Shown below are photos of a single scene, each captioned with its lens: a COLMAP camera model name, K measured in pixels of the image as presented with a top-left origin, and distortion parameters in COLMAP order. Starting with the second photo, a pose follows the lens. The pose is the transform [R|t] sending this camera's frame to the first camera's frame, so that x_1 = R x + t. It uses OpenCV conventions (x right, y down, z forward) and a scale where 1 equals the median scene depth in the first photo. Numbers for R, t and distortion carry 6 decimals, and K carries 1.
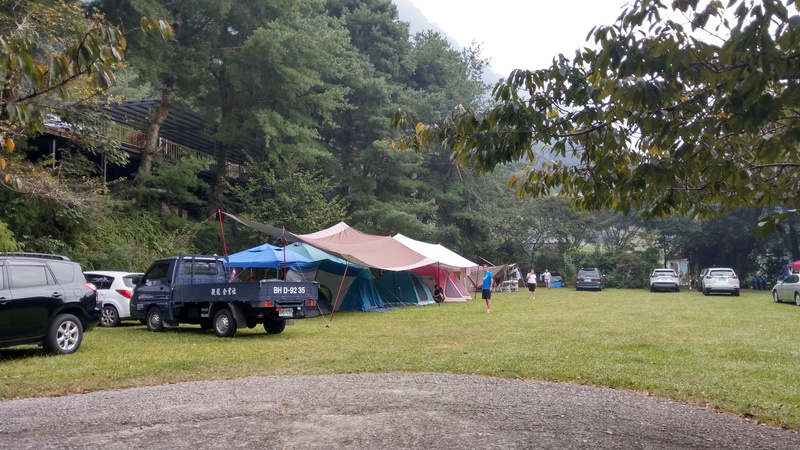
lens RADIAL K [[664.0, 0, 400.8], [0, 664.0, 225.7], [0, 0, 1]] dist [0.015009, -0.007329]
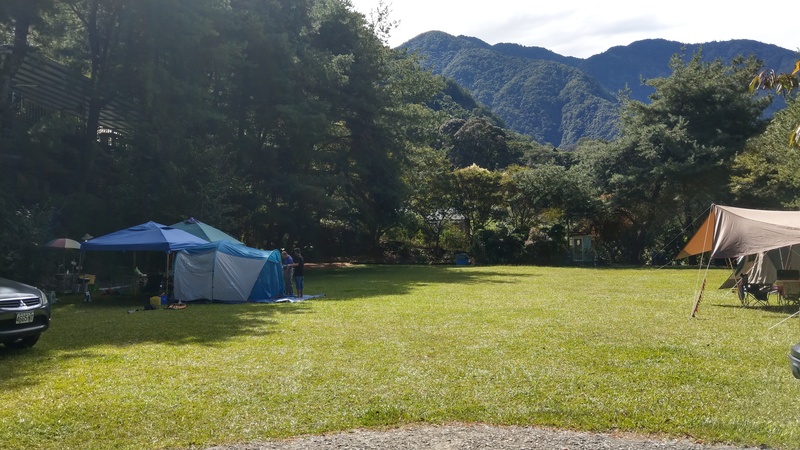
lens RADIAL K [[664.0, 0, 399.1], [0, 664.0, 224.8], [0, 0, 1]] dist [0.015009, -0.007329]
pose [[0.986055, -0.002001, 0.166406, -0.027211], [-0.003690, 0.999419, 0.033882, 0.001601], [-0.166377, -0.034023, 0.985475, 0.098374]]
